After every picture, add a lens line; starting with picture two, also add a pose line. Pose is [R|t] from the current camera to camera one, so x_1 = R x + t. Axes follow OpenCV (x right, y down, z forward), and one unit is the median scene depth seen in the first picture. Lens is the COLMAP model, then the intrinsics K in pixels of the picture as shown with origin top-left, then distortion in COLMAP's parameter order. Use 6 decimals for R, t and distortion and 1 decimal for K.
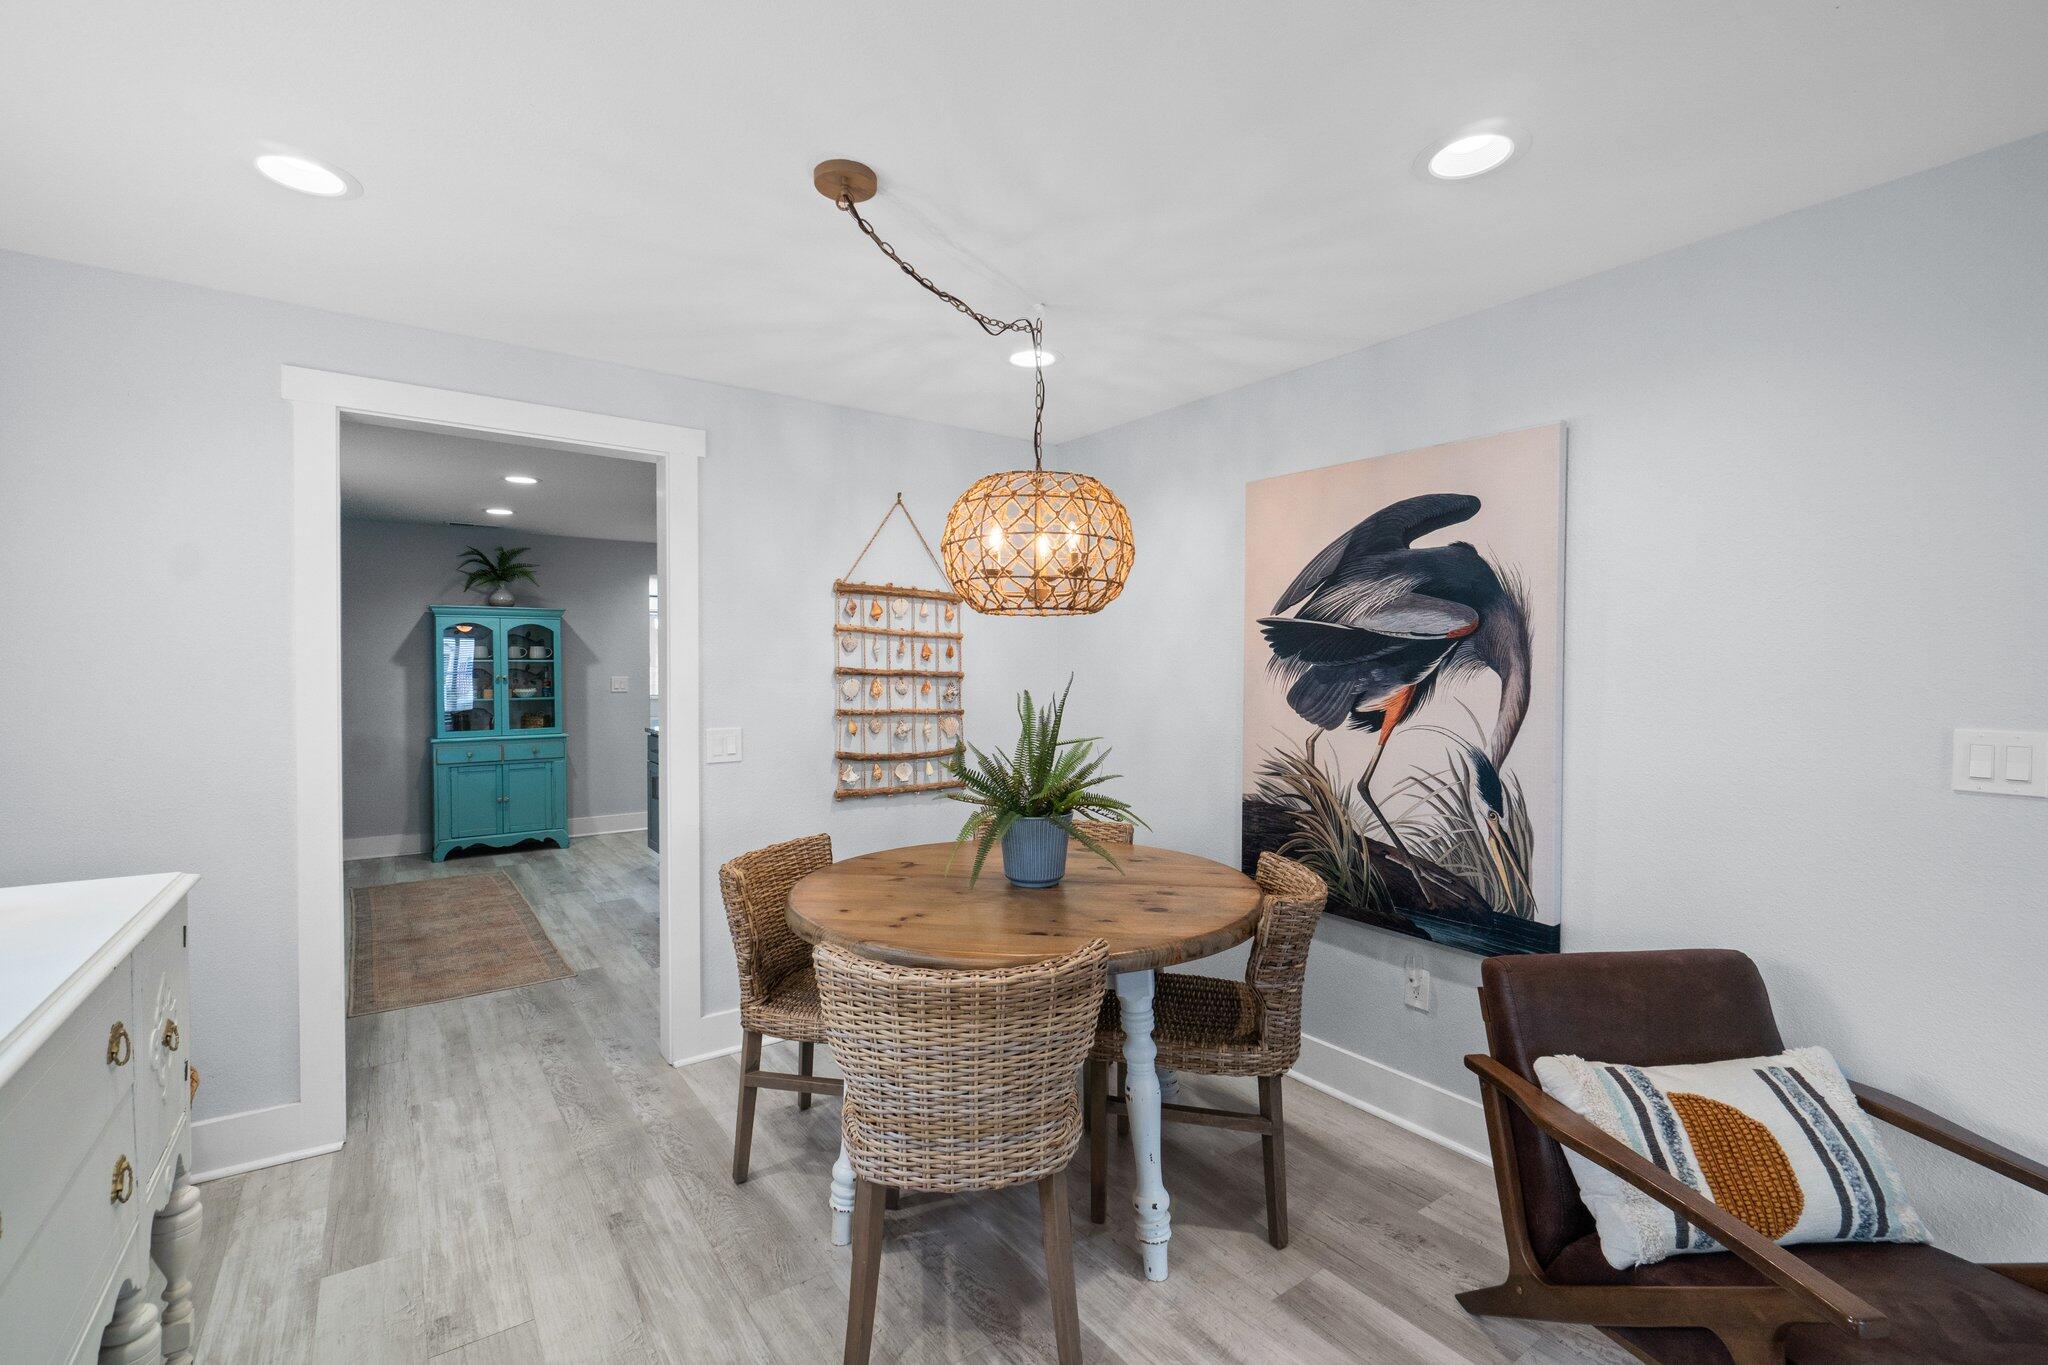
lens RADIAL K [[893.4, 0, 1017.8], [0, 893.4, 683.5], [0, 0, 1]] dist [-0.002007, 0.000056]
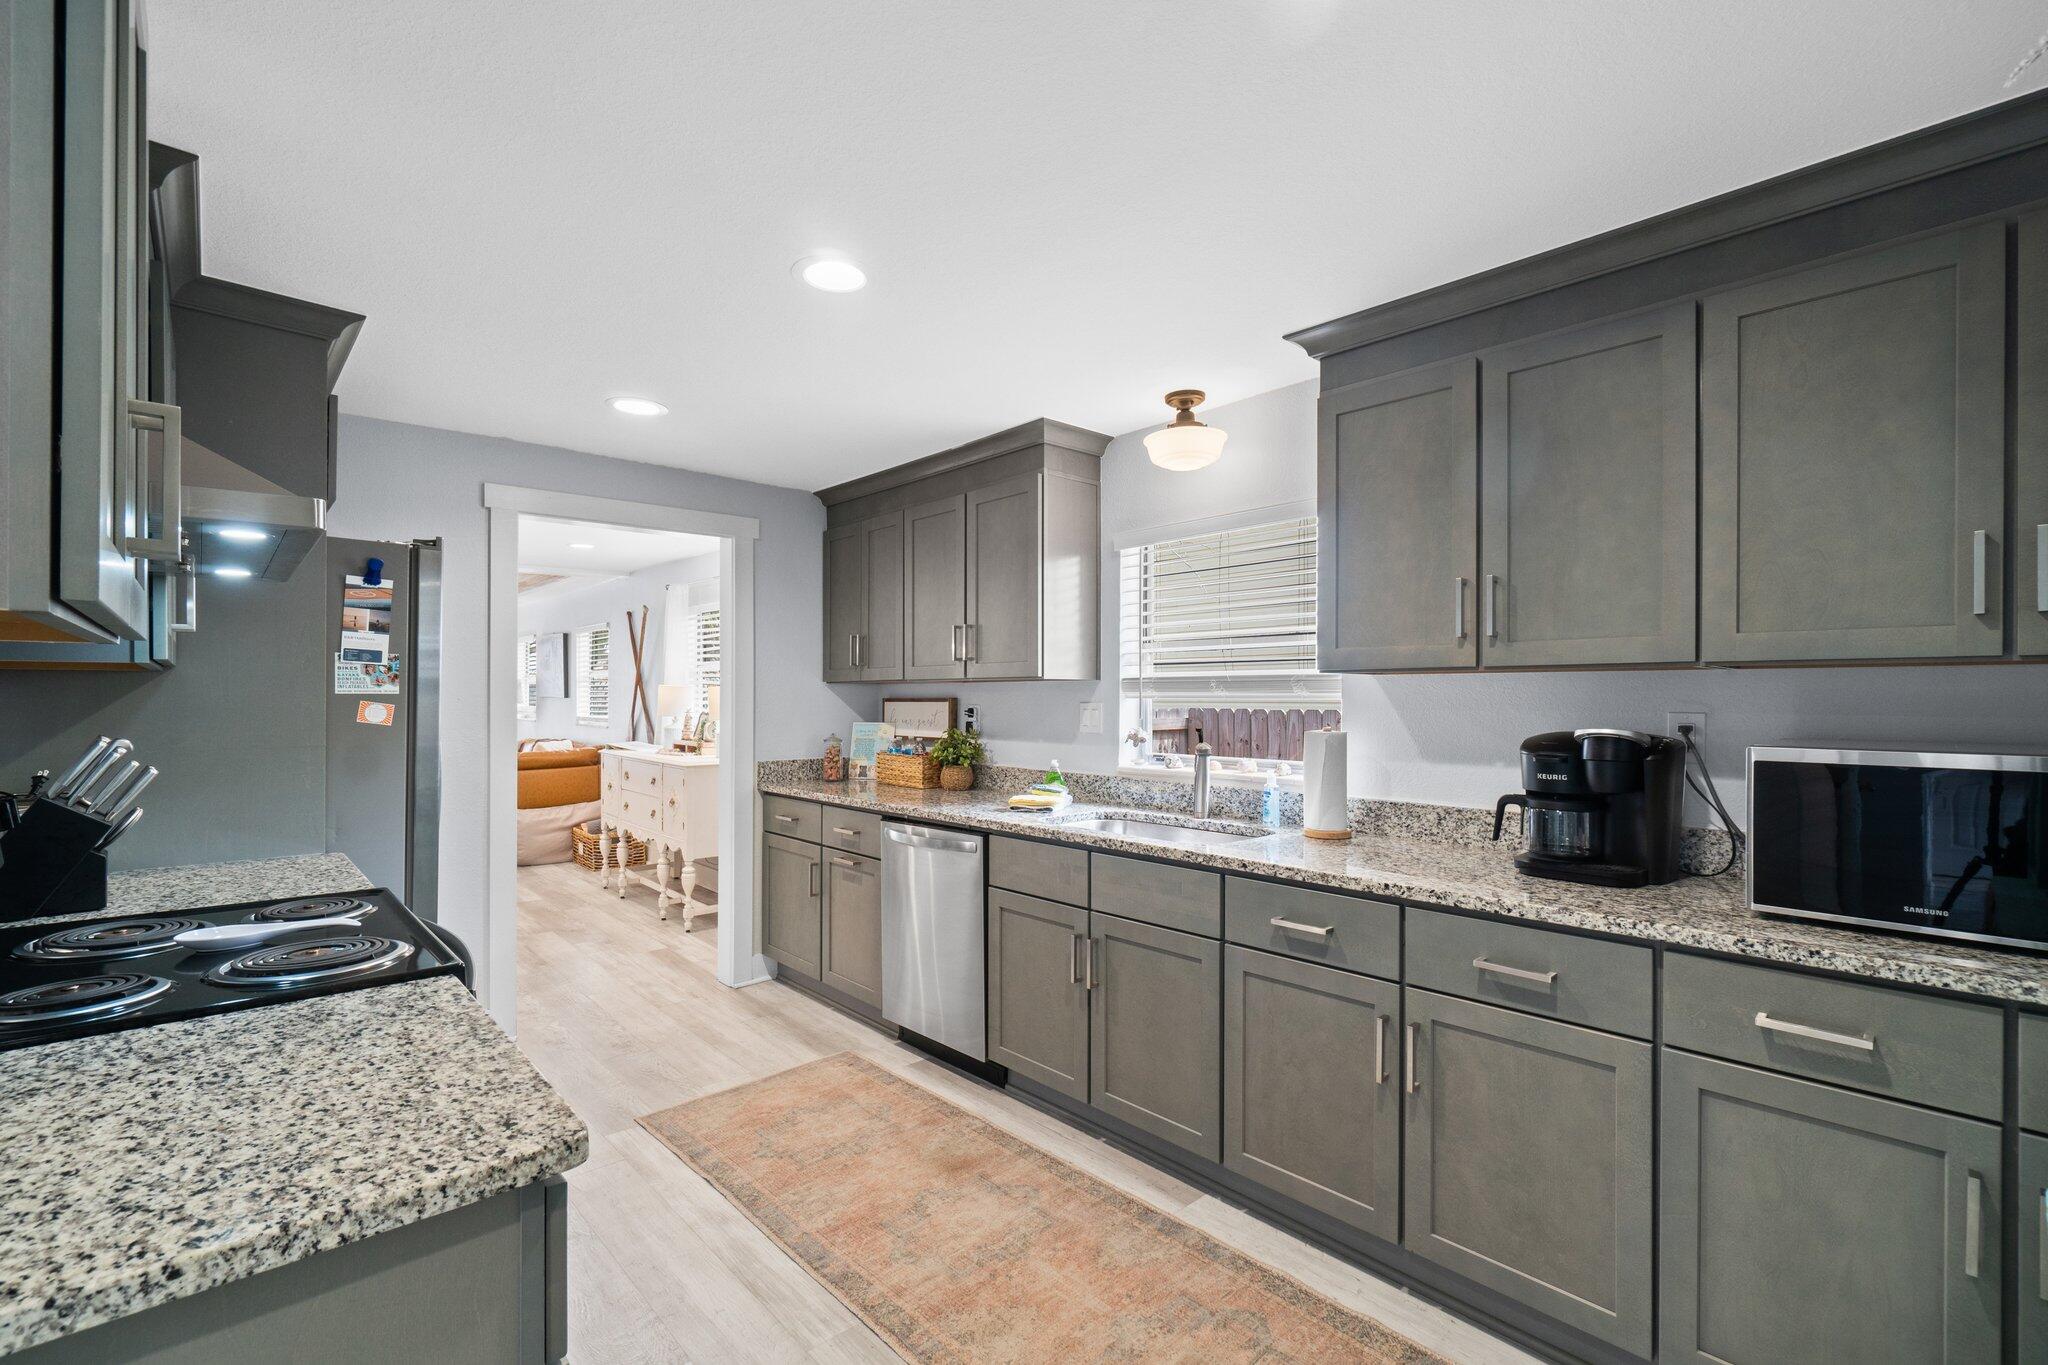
lens RADIAL K [[893.4, 0, 1029.7], [0, 893.4, 688.4], [0, 0, 1]] dist [-0.002007, 0.000056]
pose [[-0.991736, 0.000610, -0.128290, -0.987329], [-0.001517, 0.999863, 0.016481, -0.054016], [0.128283, 0.016539, -0.991600, 2.408288]]
